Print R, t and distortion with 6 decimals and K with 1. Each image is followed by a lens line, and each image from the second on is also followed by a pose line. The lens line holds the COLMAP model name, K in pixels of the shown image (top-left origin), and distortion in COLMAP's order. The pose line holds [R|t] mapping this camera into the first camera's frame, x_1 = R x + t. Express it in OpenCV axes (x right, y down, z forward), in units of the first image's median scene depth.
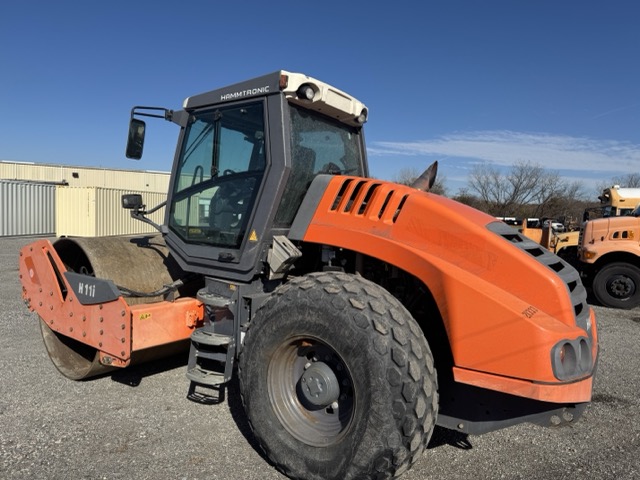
lens RADIAL K [[448.2, 0, 317.9], [0, 448.2, 255.5], [0, 0, 1]] dist [0.096011, -0.153929]
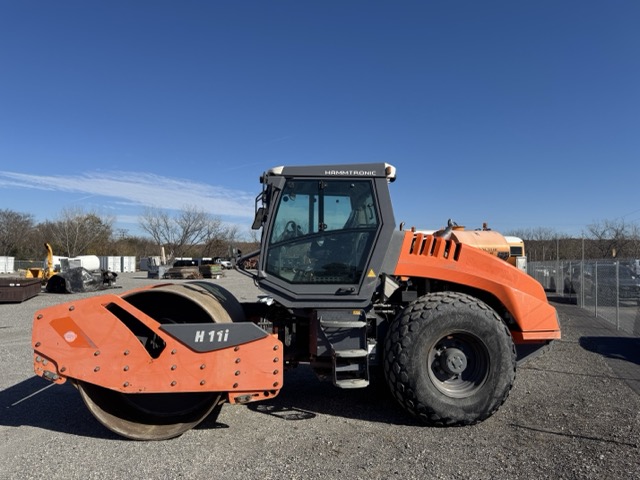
lens RADIAL K [[448.2, 0, 317.9], [0, 448.2, 255.5], [0, 0, 1]] dist [0.096011, -0.153929]
pose [[0.749958, -0.026415, 0.660958, -1.032105], [0.085841, 0.994640, -0.057649, -0.029111], [-0.655892, 0.099972, 0.748205, 0.048610]]
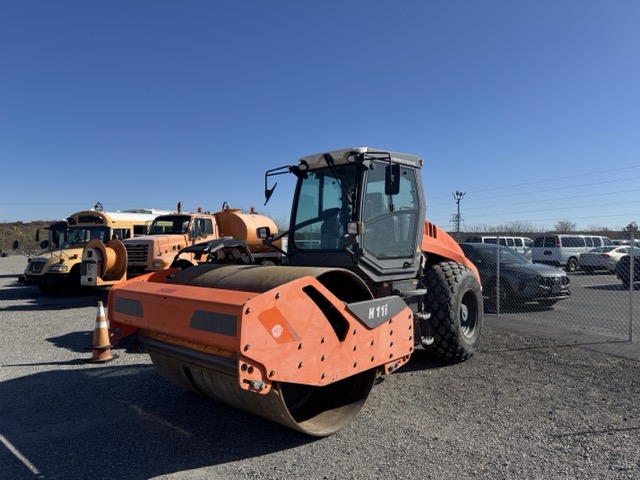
lens RADIAL K [[448.2, 0, 317.9], [0, 448.2, 255.5], [0, 0, 1]] dist [0.096011, -0.153929]
pose [[0.076678, -0.065068, 0.994930, -1.589016], [0.102763, 0.993070, 0.057026, -0.131754], [-0.991746, 0.097869, 0.082833, 1.067485]]
